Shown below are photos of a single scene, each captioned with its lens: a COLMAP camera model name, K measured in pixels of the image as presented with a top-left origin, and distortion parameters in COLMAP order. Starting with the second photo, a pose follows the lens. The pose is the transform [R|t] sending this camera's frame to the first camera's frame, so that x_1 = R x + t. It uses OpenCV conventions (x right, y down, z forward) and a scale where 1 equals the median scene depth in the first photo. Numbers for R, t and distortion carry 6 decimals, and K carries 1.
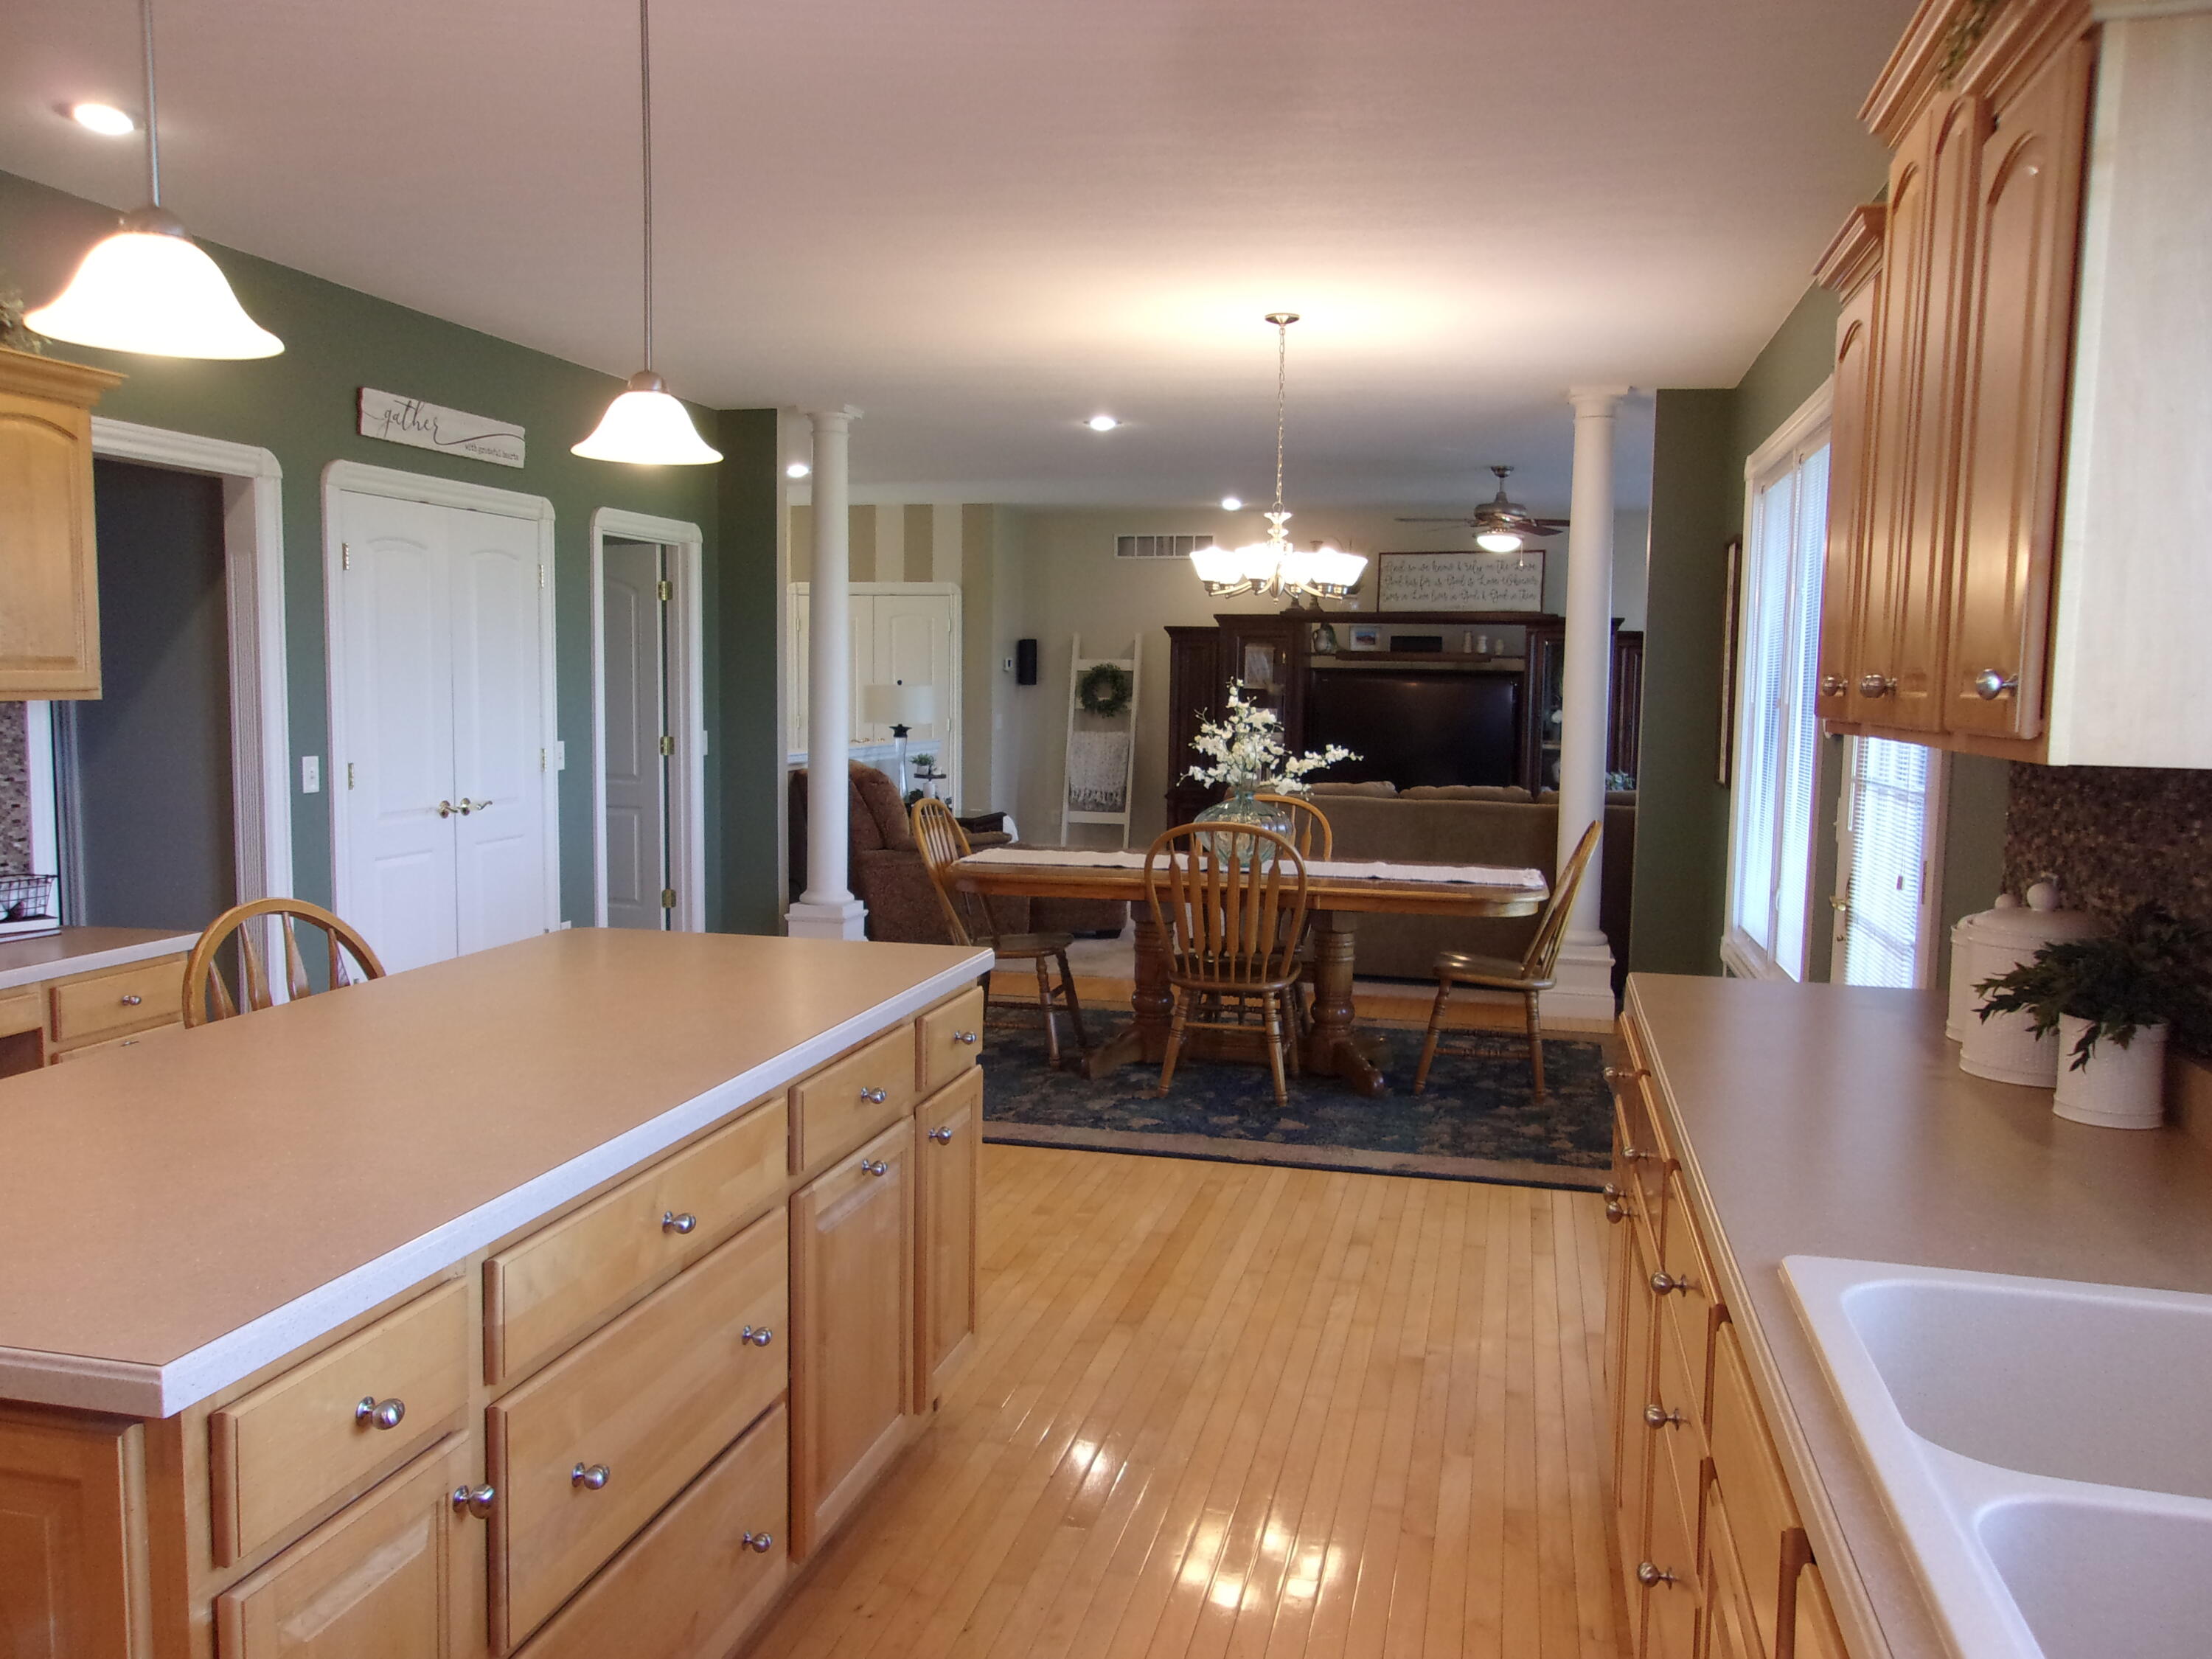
lens RADIAL K [[1741.4, 0, 1109.5], [0, 1741.4, 827.4], [0, 0, 1]] dist [-0.018455, 0.036958]
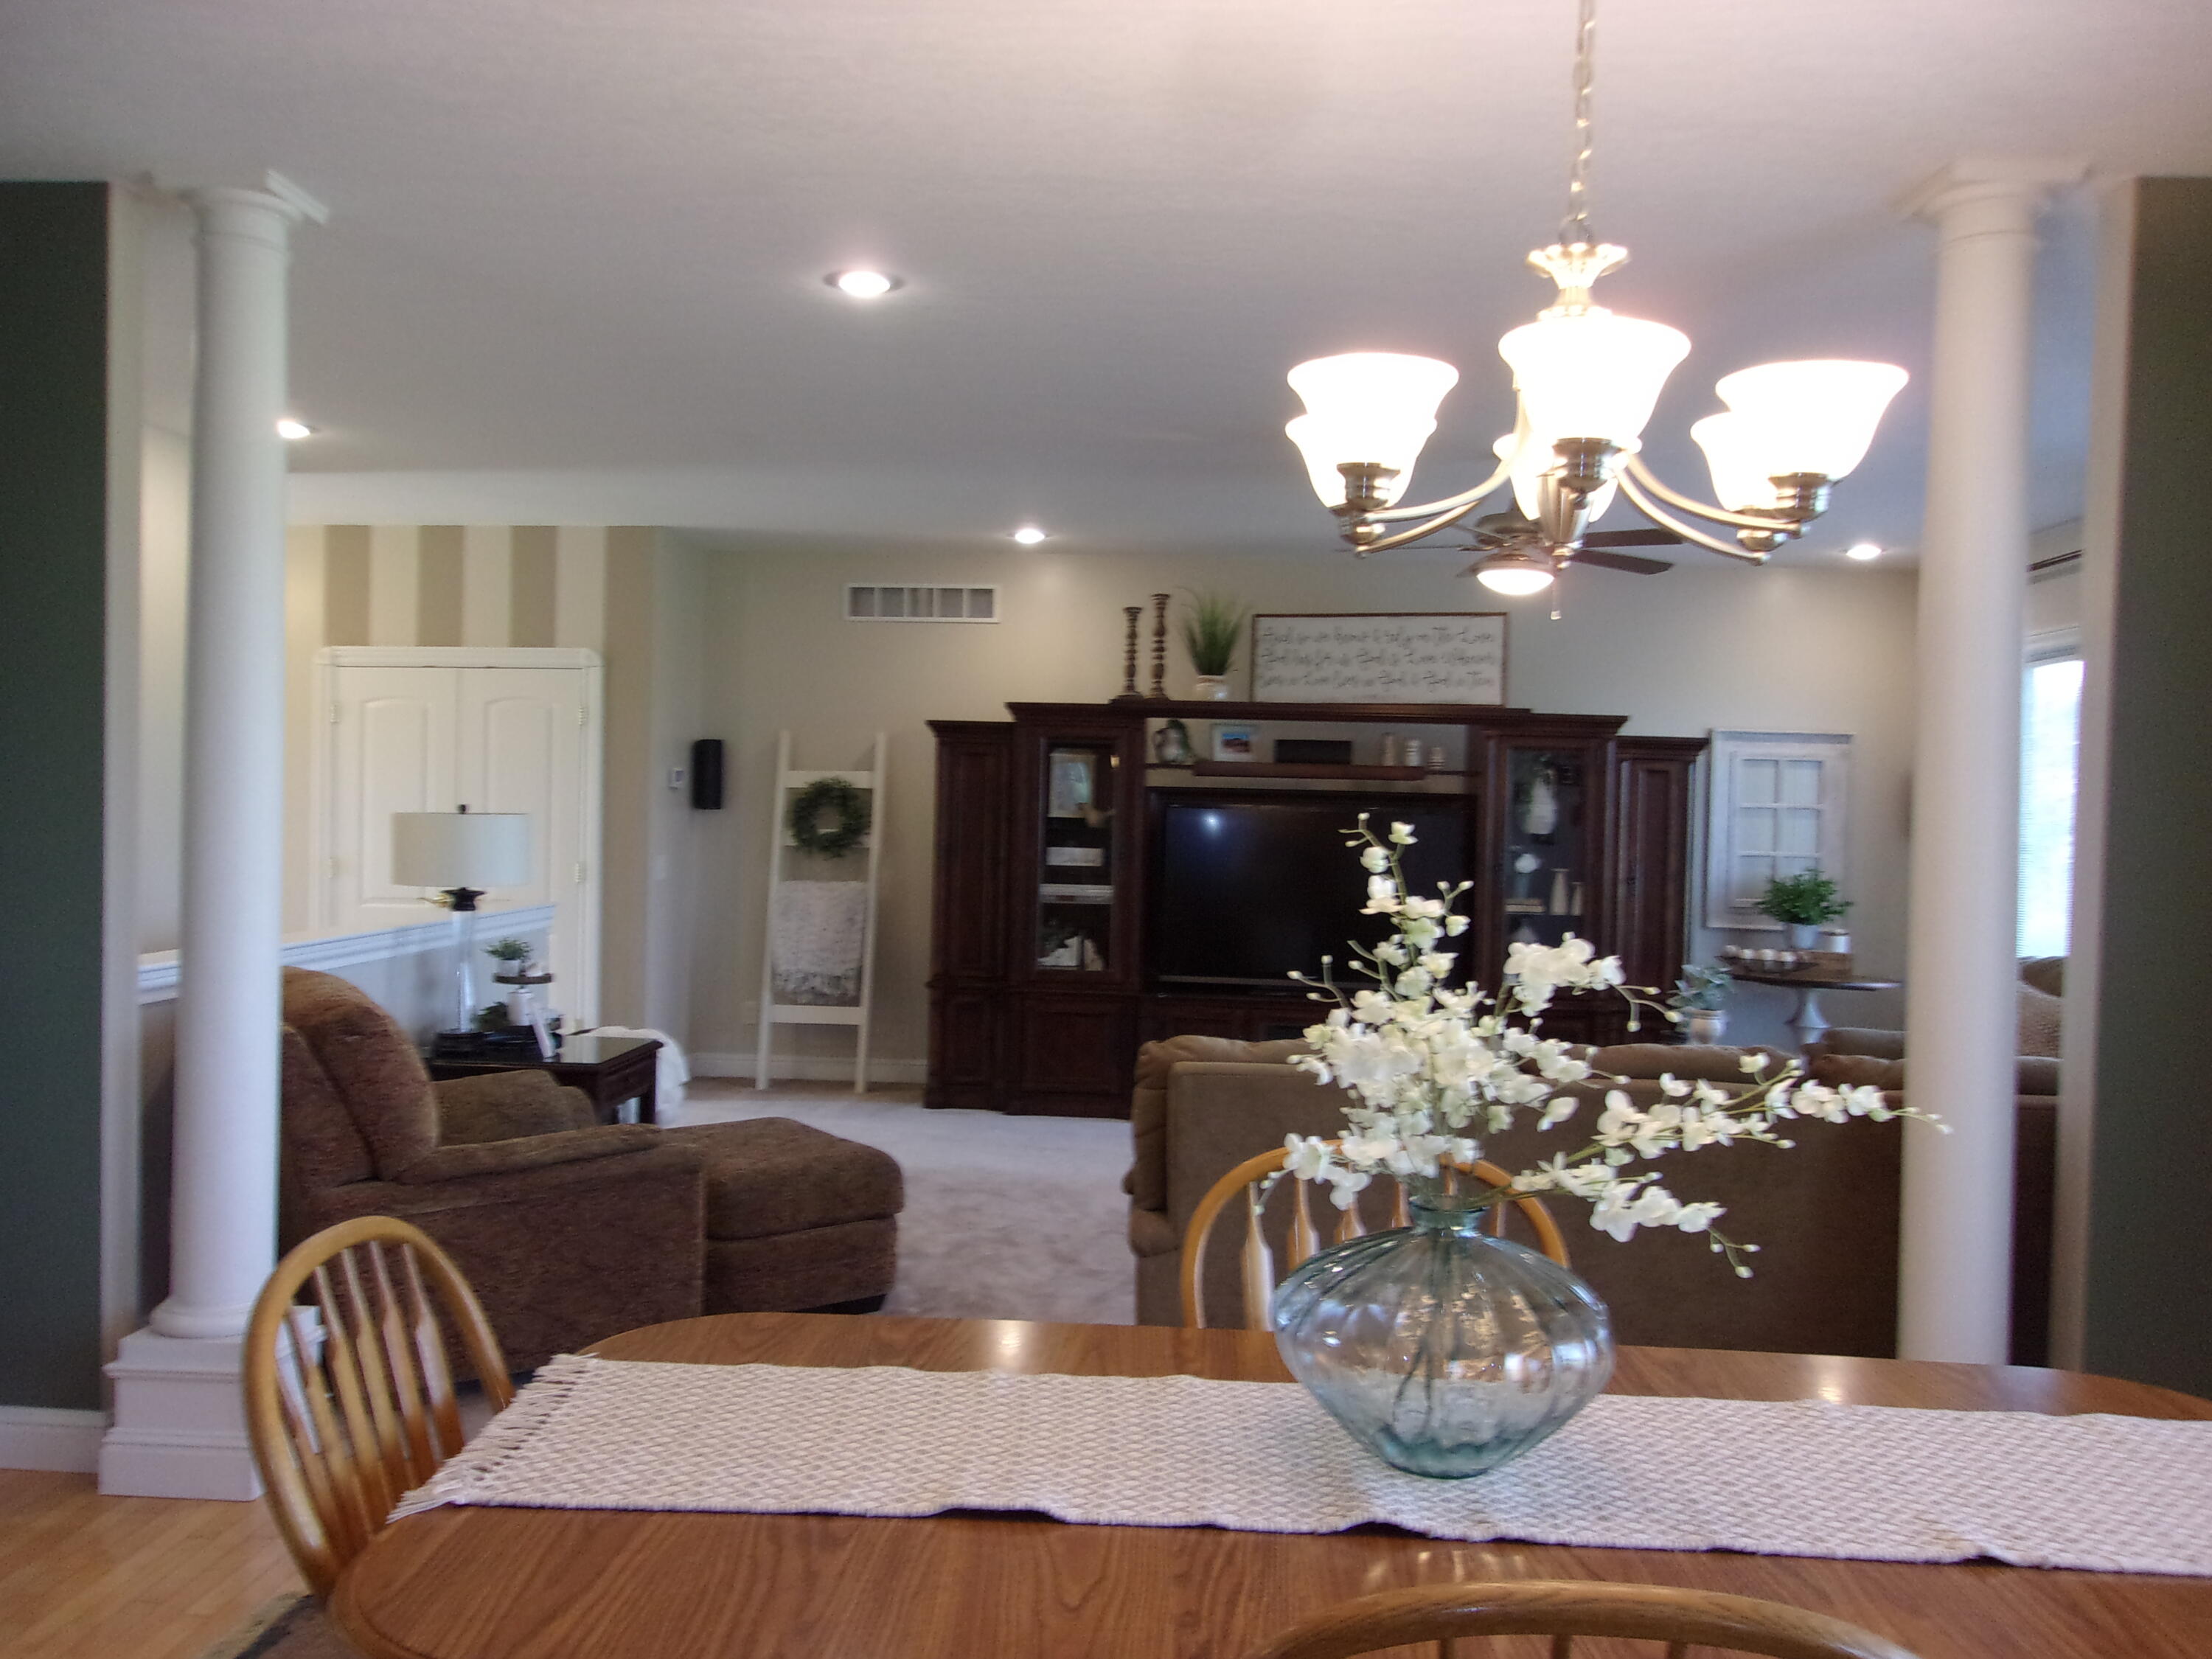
lens RADIAL K [[1741.4, 0, 1074.9], [0, 1741.4, 833.7], [0, 0, 1]] dist [-0.018455, 0.036958]
pose [[0.987701, 0.004156, 0.156301, -0.025048], [0.005782, 0.997992, -0.063074, -0.057624], [-0.156250, 0.063201, 0.985693, 0.627312]]
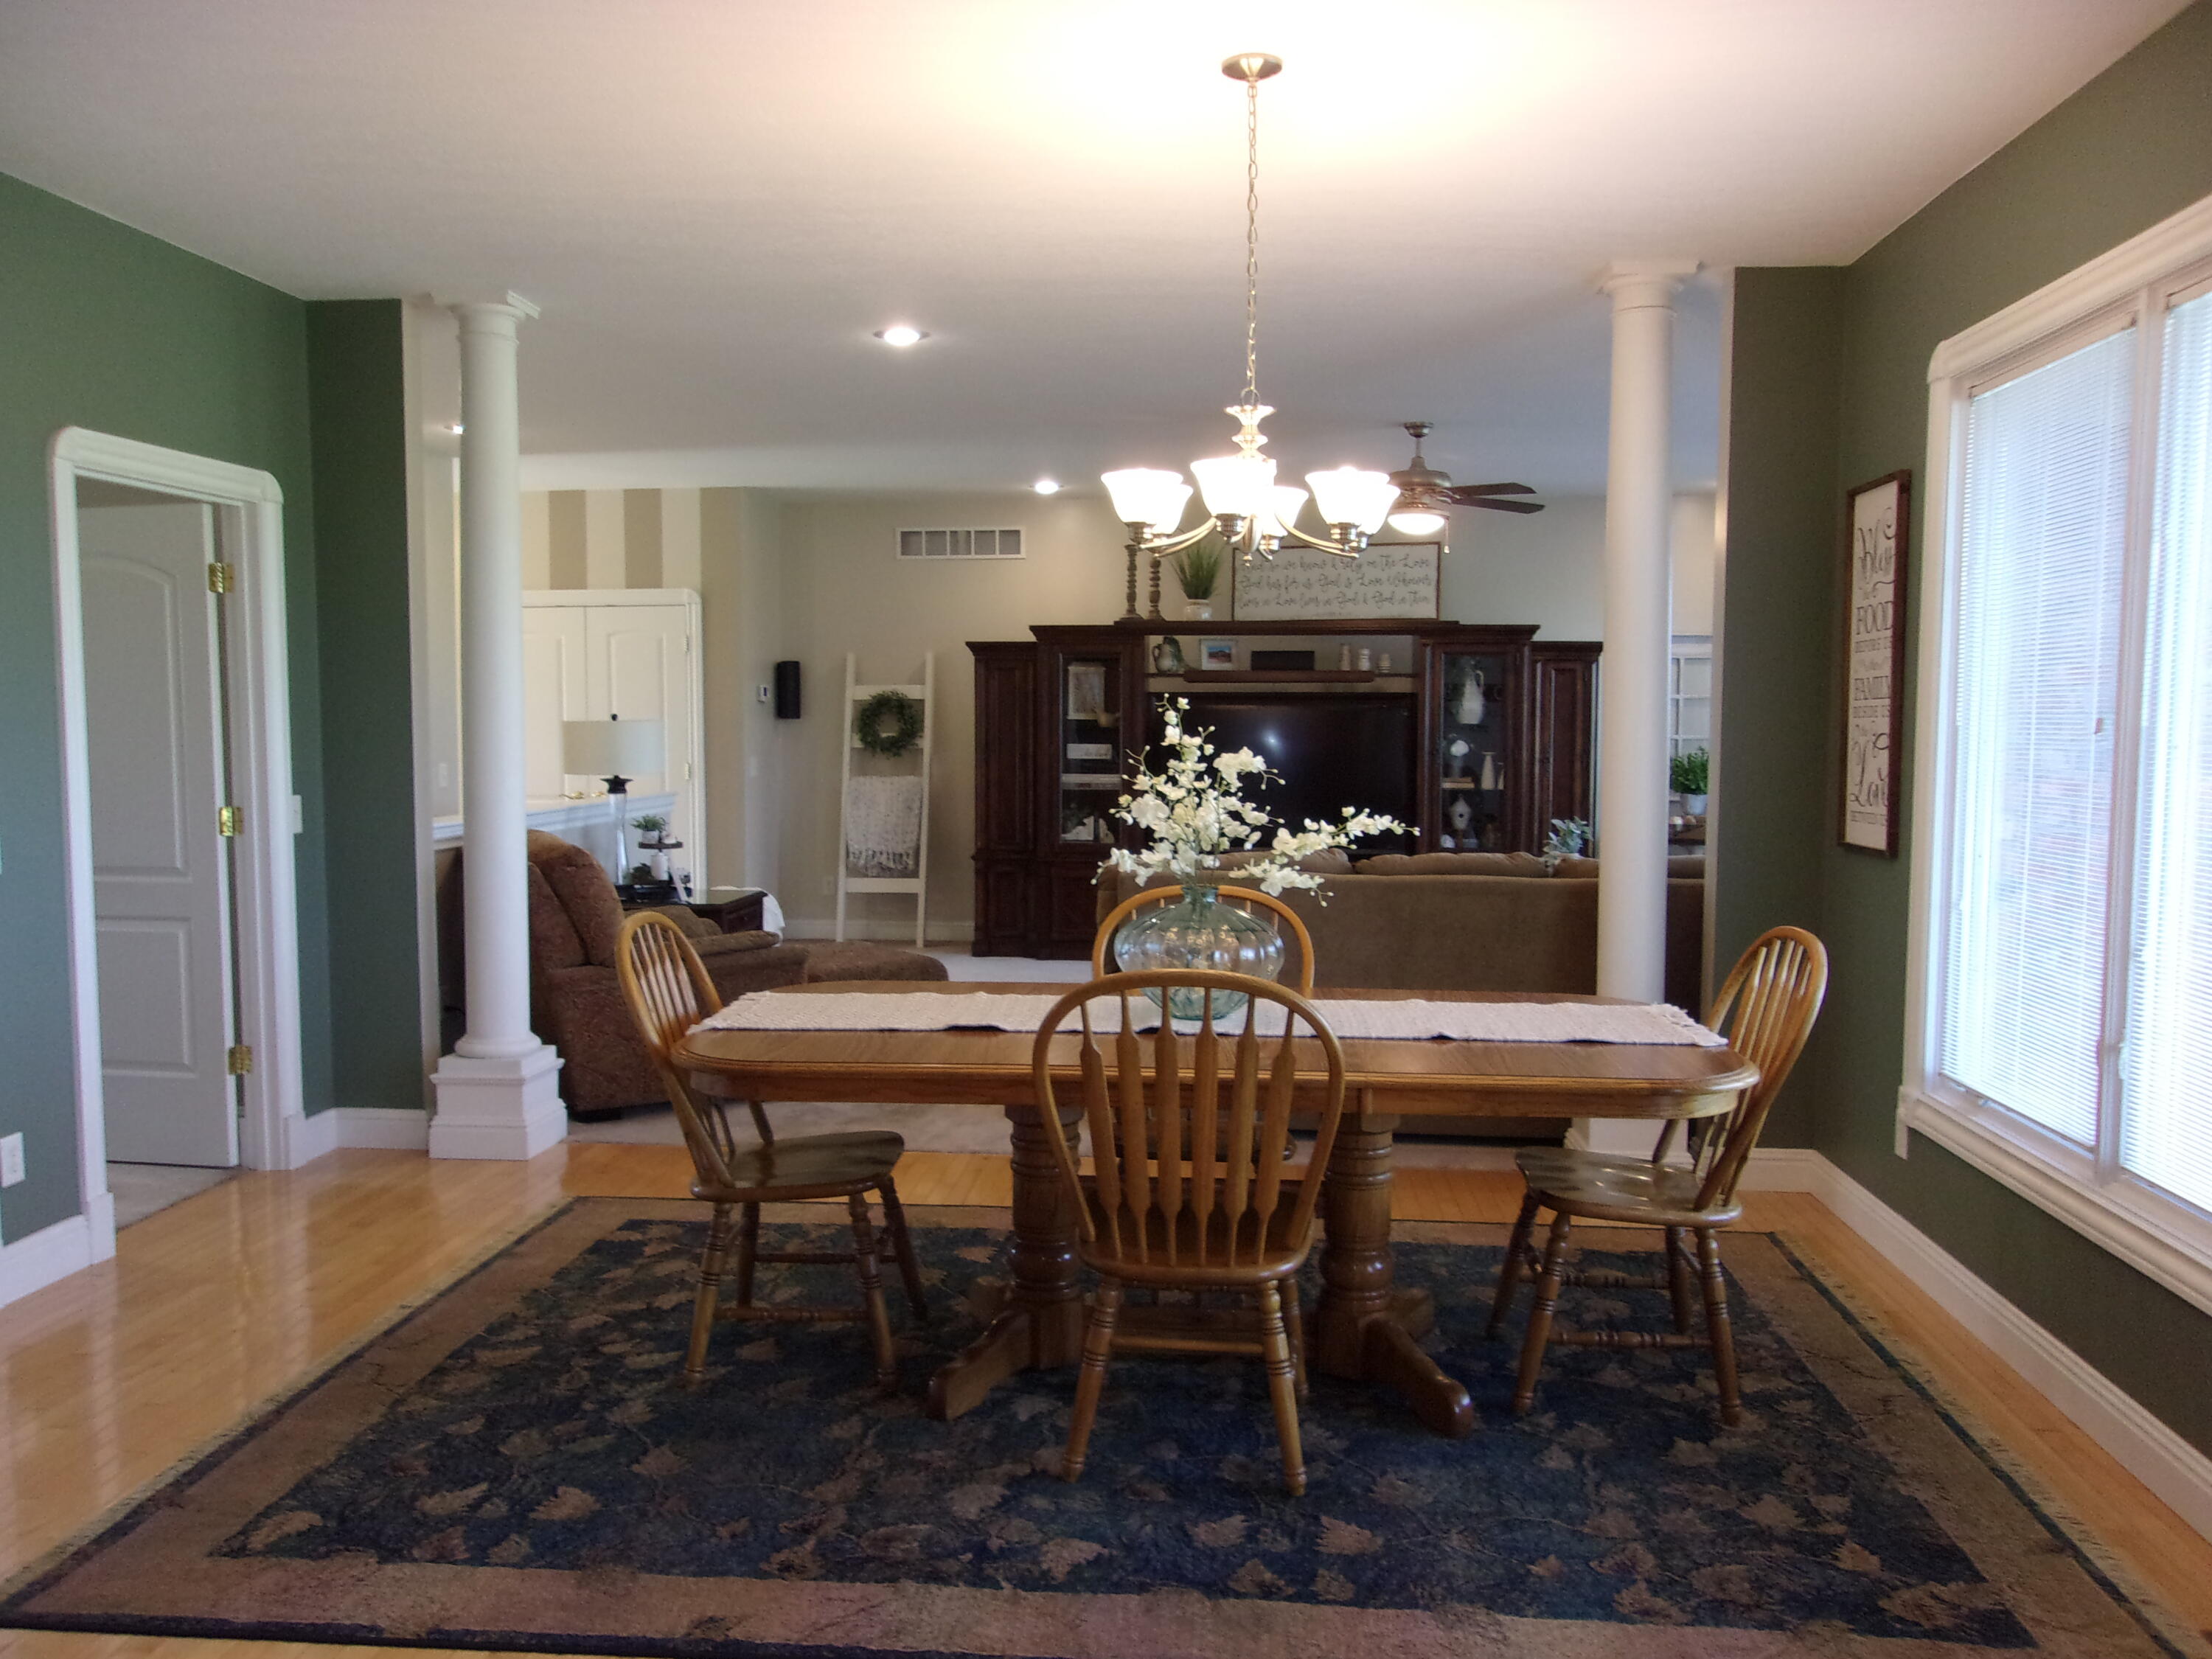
lens RADIAL K [[1741.4, 0, 1090.5], [0, 1741.4, 830.2], [0, 0, 1]] dist [-0.018455, 0.036958]
pose [[0.991344, -0.022651, 0.129318, -0.027839], [0.024975, 0.999554, -0.016378, -0.028307], [-0.128890, 0.019466, 0.991468, 0.373981]]
